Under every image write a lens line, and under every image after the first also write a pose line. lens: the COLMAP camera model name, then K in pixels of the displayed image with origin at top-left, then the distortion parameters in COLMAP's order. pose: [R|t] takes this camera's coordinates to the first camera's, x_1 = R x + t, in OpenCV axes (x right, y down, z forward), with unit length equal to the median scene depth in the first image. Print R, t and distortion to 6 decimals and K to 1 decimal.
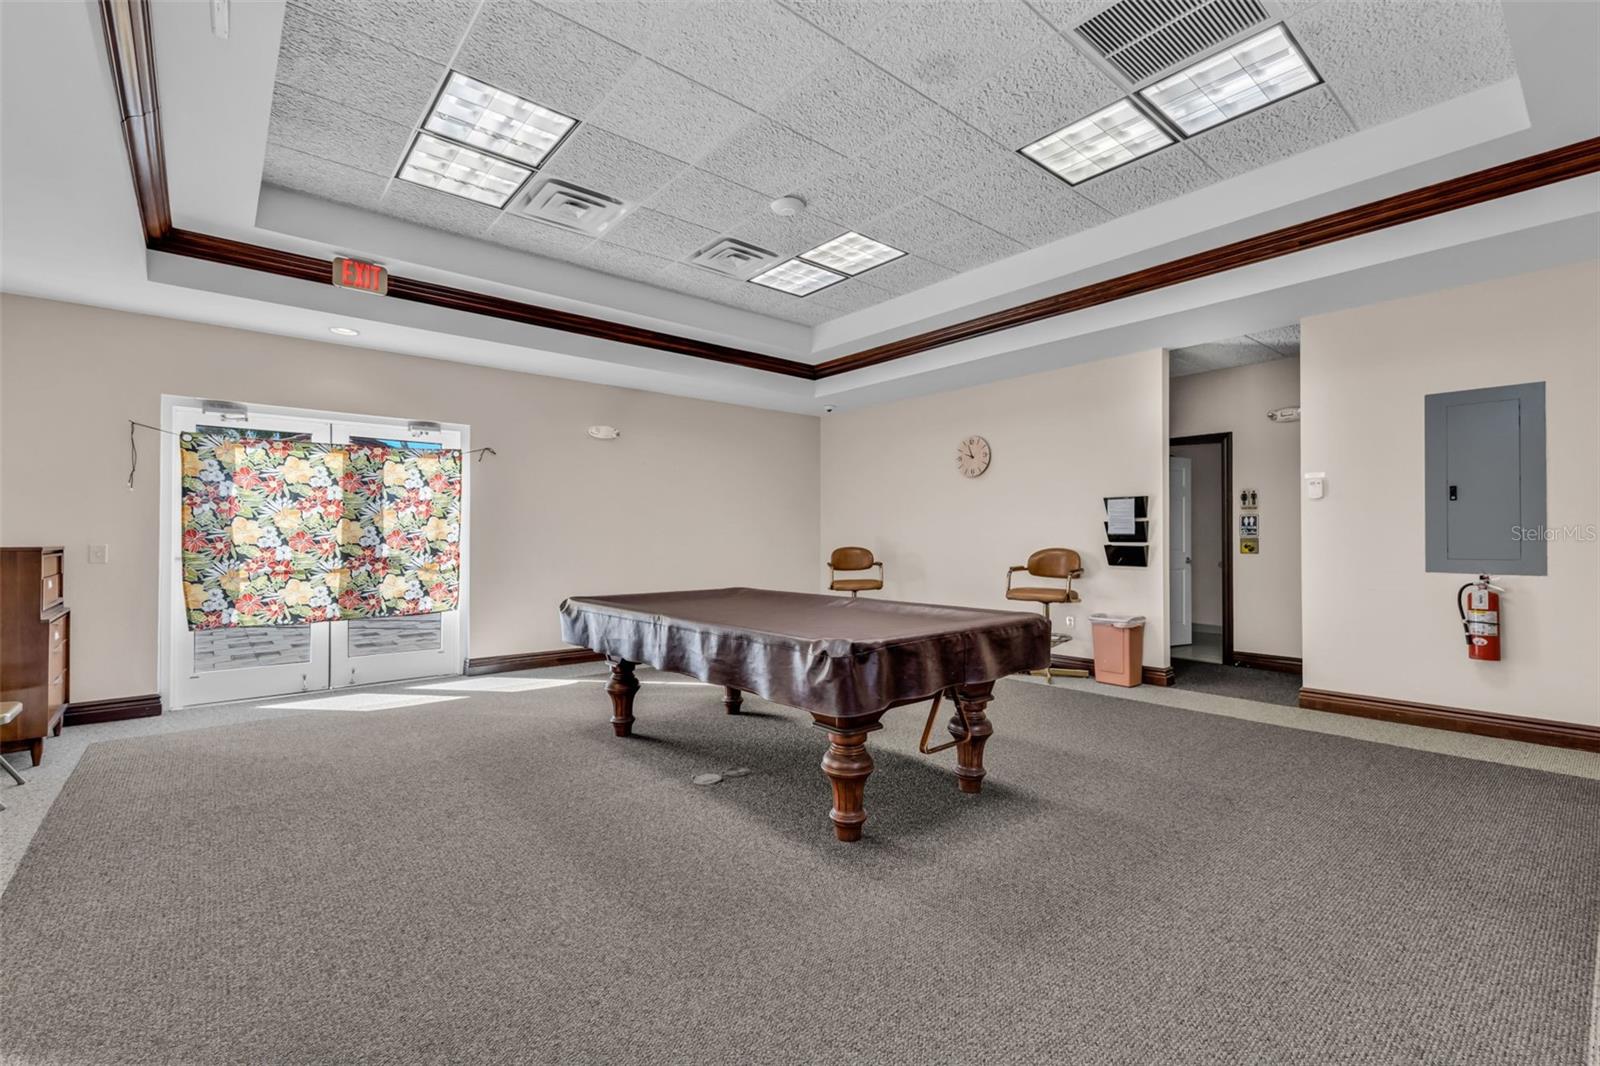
lens RADIAL K [[700.9, 0, 815.9], [0, 700.9, 535.6], [0, 0, 1]] dist [0.006603, 0.001262]
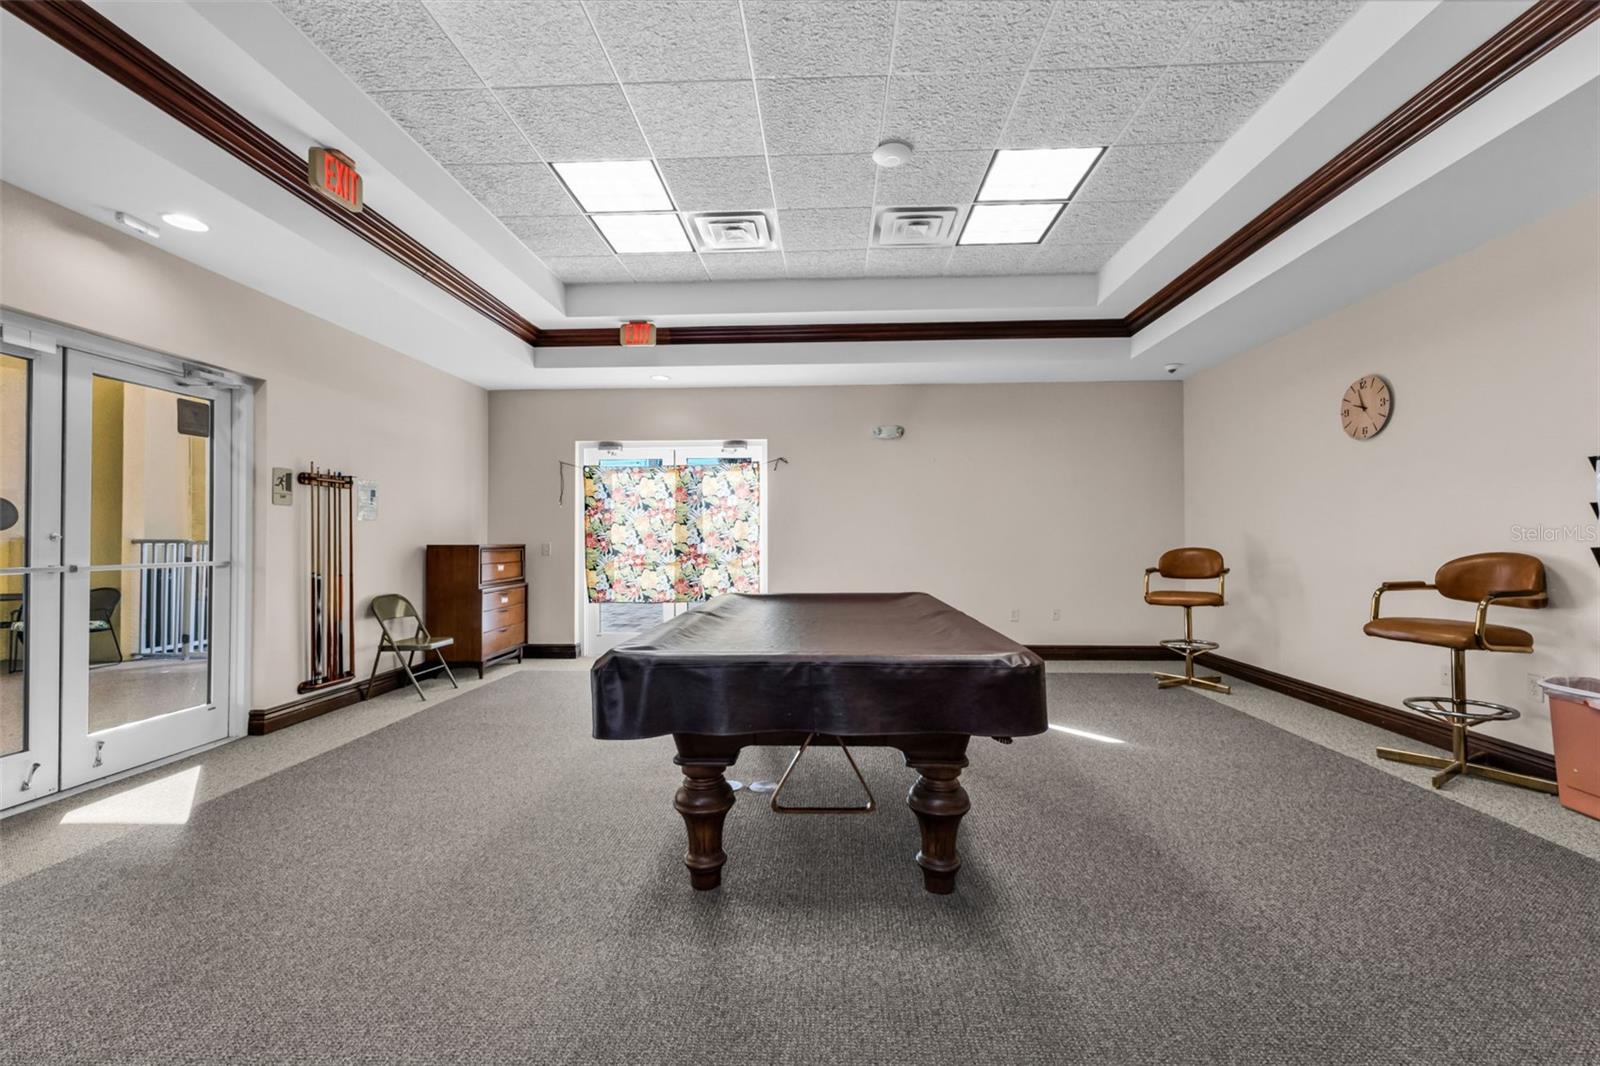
lens RADIAL K [[700.9, 0, 803.4], [0, 700.9, 532.6], [0, 0, 1]] dist [0.006603, 0.001262]
pose [[0.725391, -0.008662, -0.688282, 0.383147], [0.007072, 0.999962, -0.005131, 0.001337], [0.688301, -0.001145, 0.725425, 0.238368]]
